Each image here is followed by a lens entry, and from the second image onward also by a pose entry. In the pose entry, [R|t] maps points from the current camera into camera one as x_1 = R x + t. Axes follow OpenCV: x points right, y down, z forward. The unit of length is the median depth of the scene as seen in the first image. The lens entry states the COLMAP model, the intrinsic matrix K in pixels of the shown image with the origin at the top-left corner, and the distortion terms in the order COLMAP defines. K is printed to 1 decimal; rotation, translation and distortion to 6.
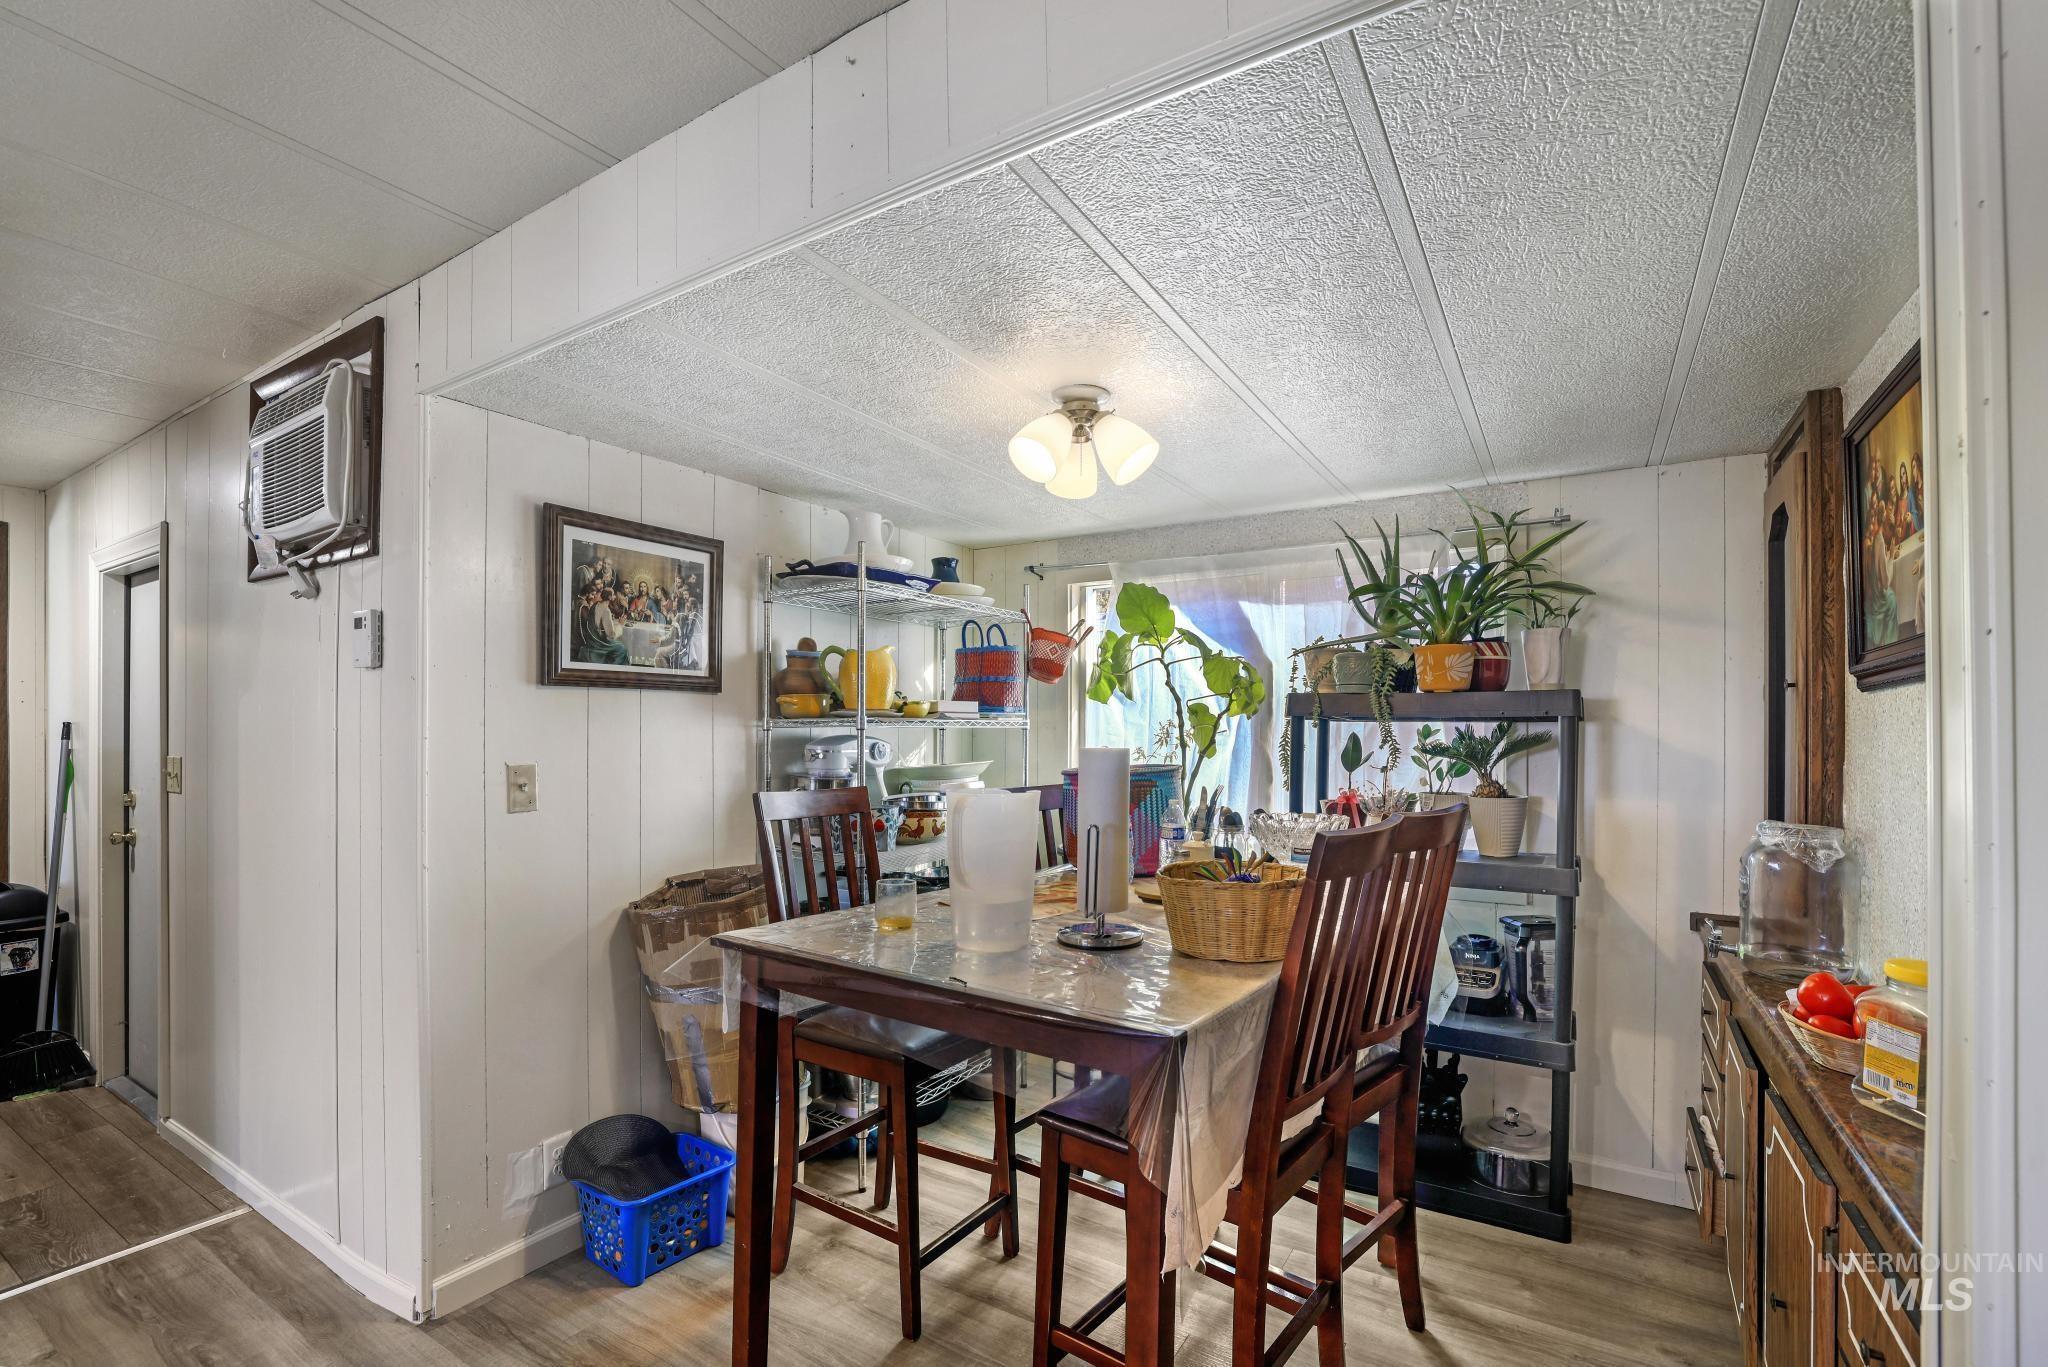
lens RADIAL K [[897.5, 0, 1033.5], [0, 897.5, 731.4], [0, 0, 1]] dist [-0.004815, 0.001554]
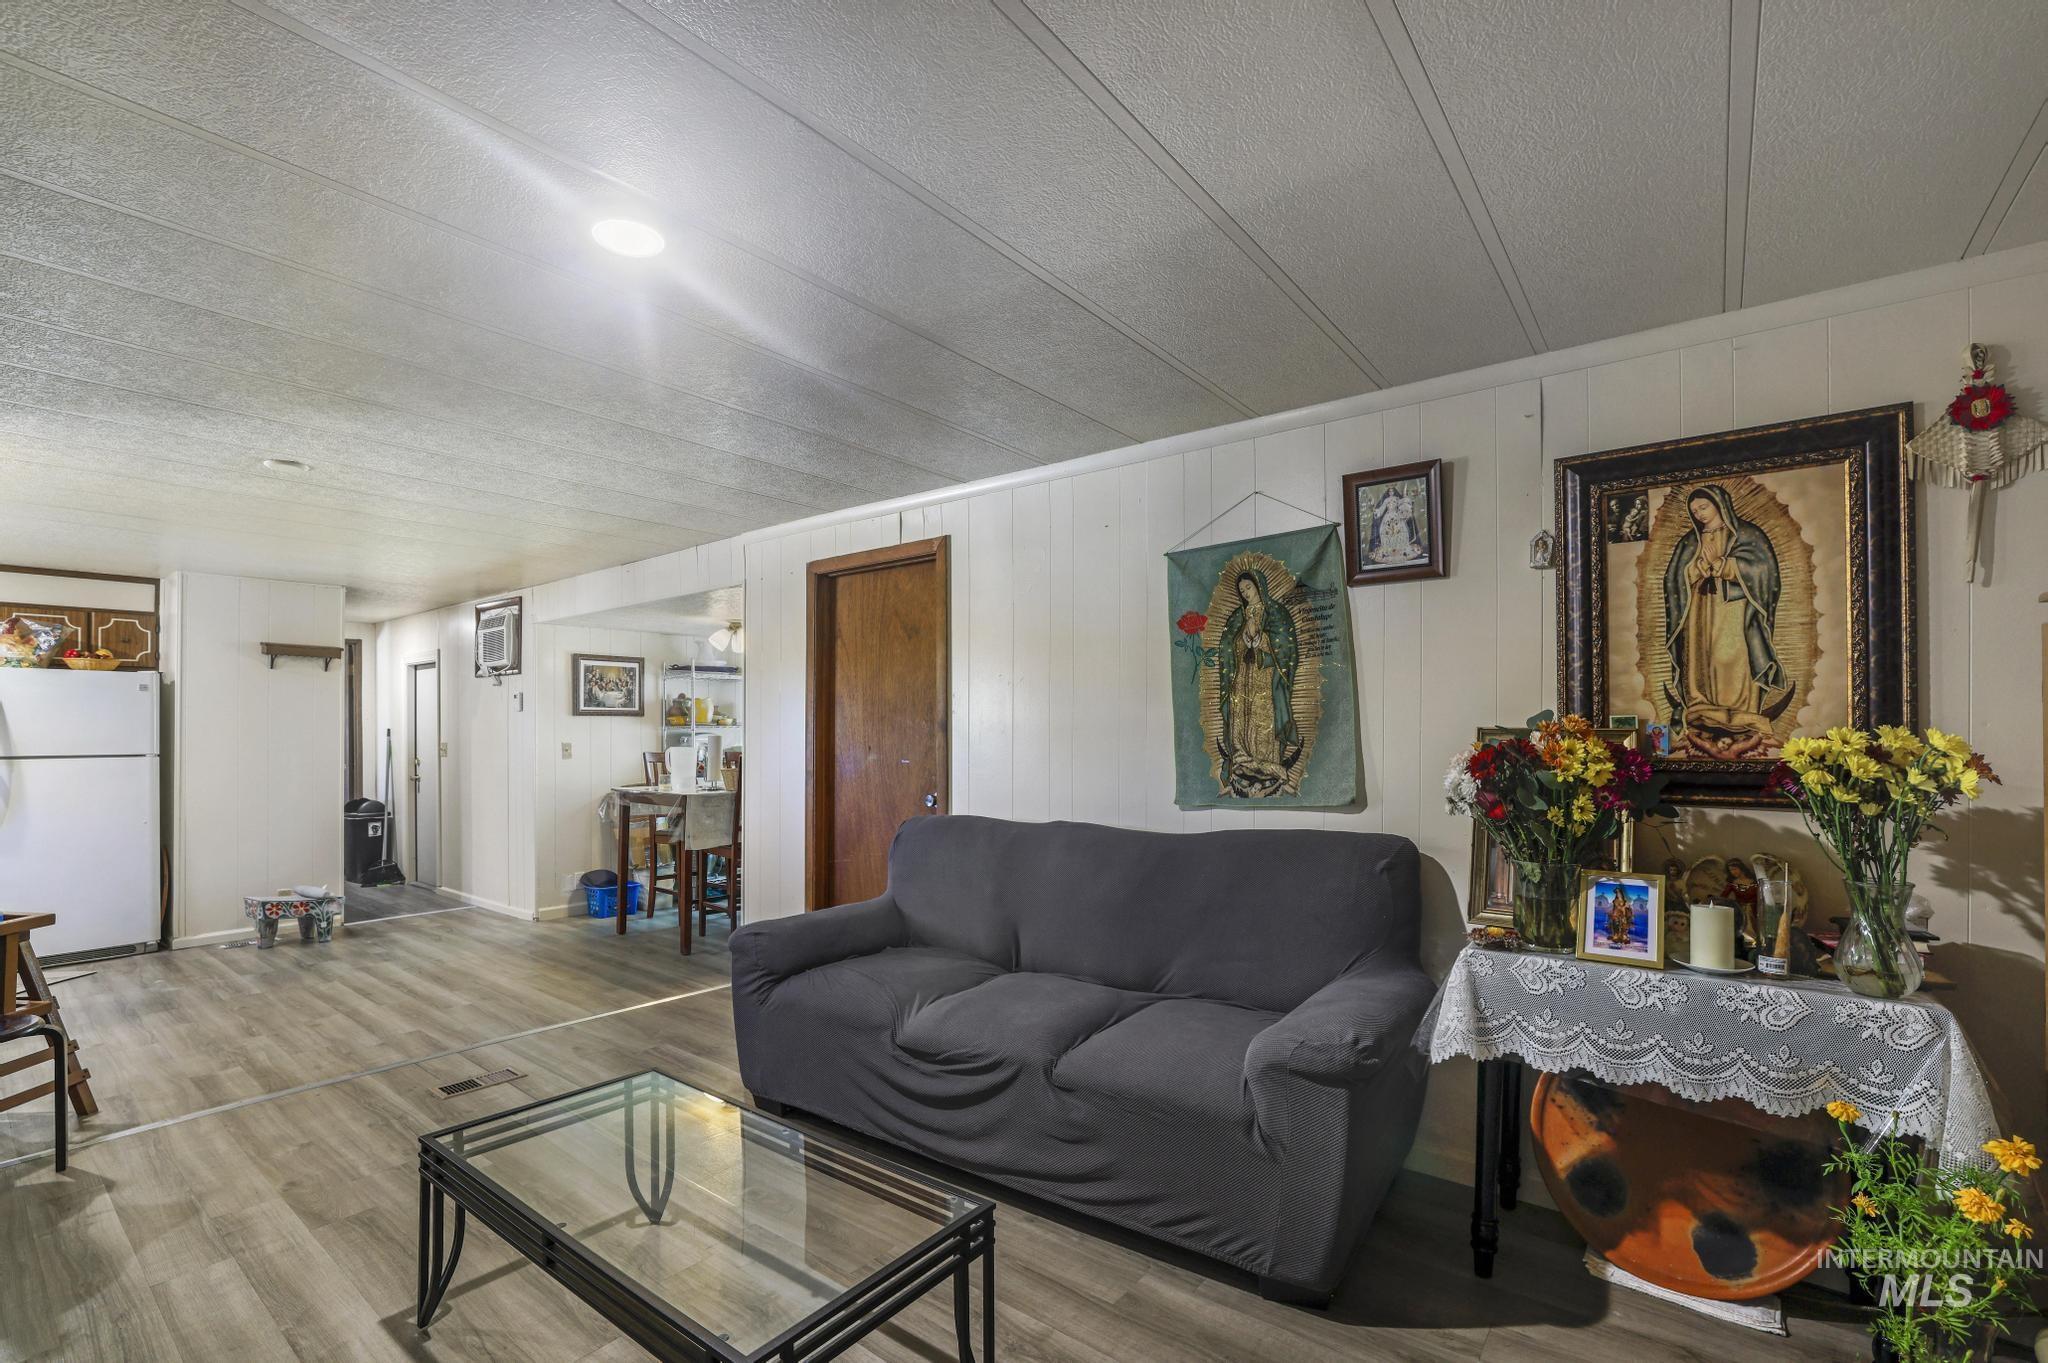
lens RADIAL K [[897.5, 0, 1045.1], [0, 897.5, 720.4], [0, 0, 1]] dist [-0.004815, 0.001554]
pose [[0.995378, -0.005551, -0.095874, 1.151134], [0.004817, 0.999957, -0.007889, -0.005221], [0.095913, 0.007391, 0.995362, -1.607003]]
